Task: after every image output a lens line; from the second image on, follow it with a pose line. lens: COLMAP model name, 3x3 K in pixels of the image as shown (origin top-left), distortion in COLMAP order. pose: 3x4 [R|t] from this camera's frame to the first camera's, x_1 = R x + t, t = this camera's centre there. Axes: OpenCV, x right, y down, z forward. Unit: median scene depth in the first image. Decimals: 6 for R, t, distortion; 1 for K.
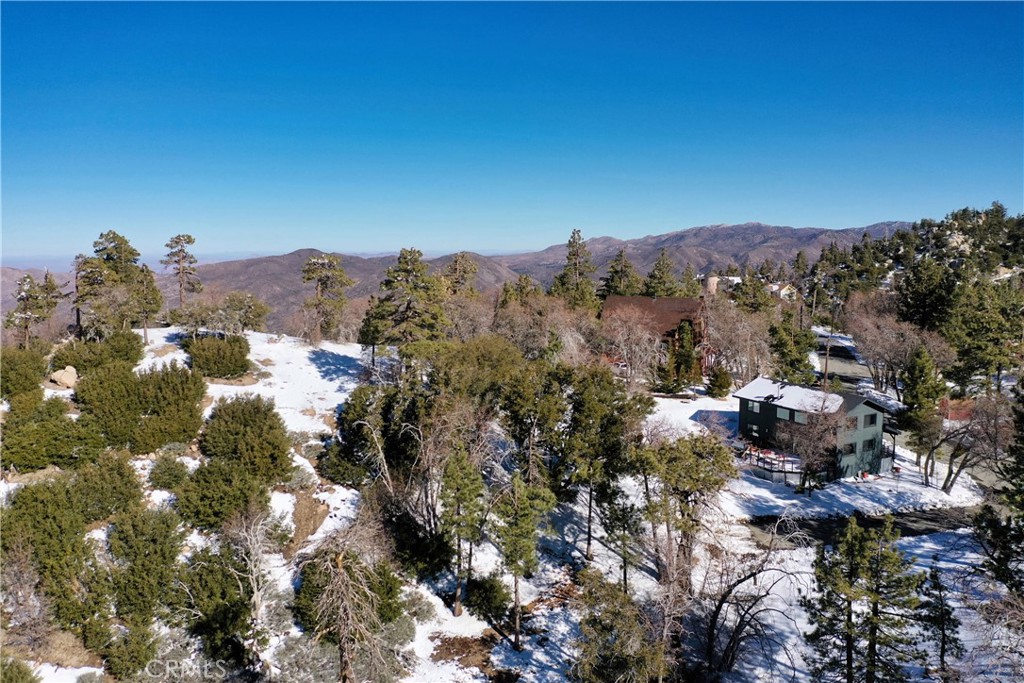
lens RADIAL K [[803.3, 0, 512.0], [0, 803.3, 341.5], [0, 0, 1]] dist [-0.010225, -0.003556]
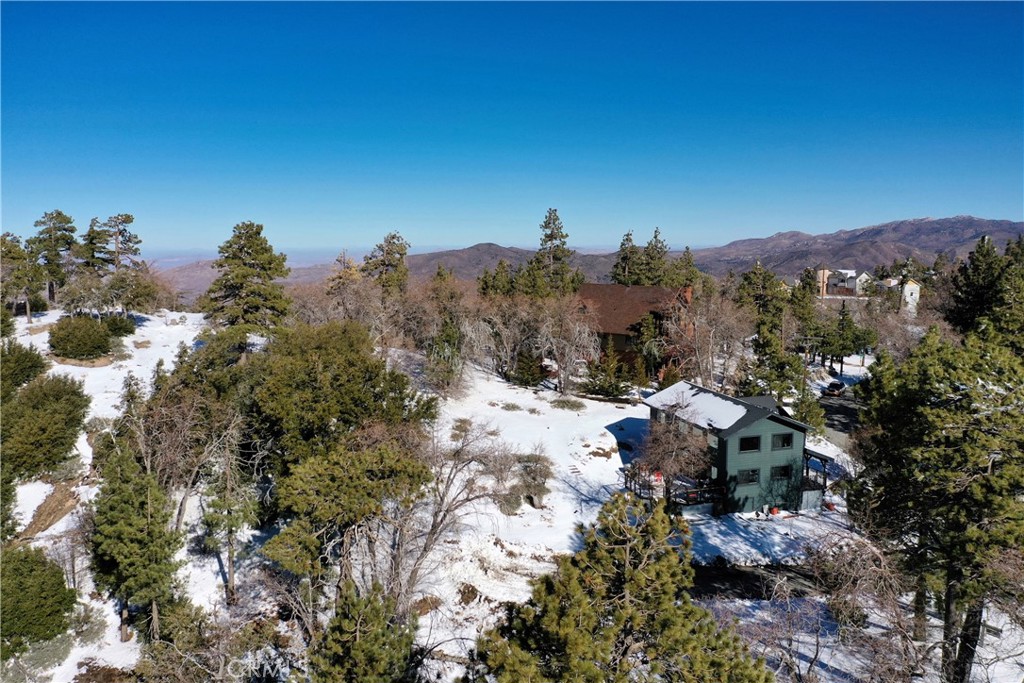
lens RADIAL K [[803.3, 0, 512.0], [0, 803.3, 341.5], [0, 0, 1]] dist [-0.010225, -0.003556]
pose [[0.974527, 0.029404, -0.222336, 0.291812], [-0.028082, 0.999564, 0.009104, 0.001380], [0.222507, -0.002628, 0.974928, 0.146794]]
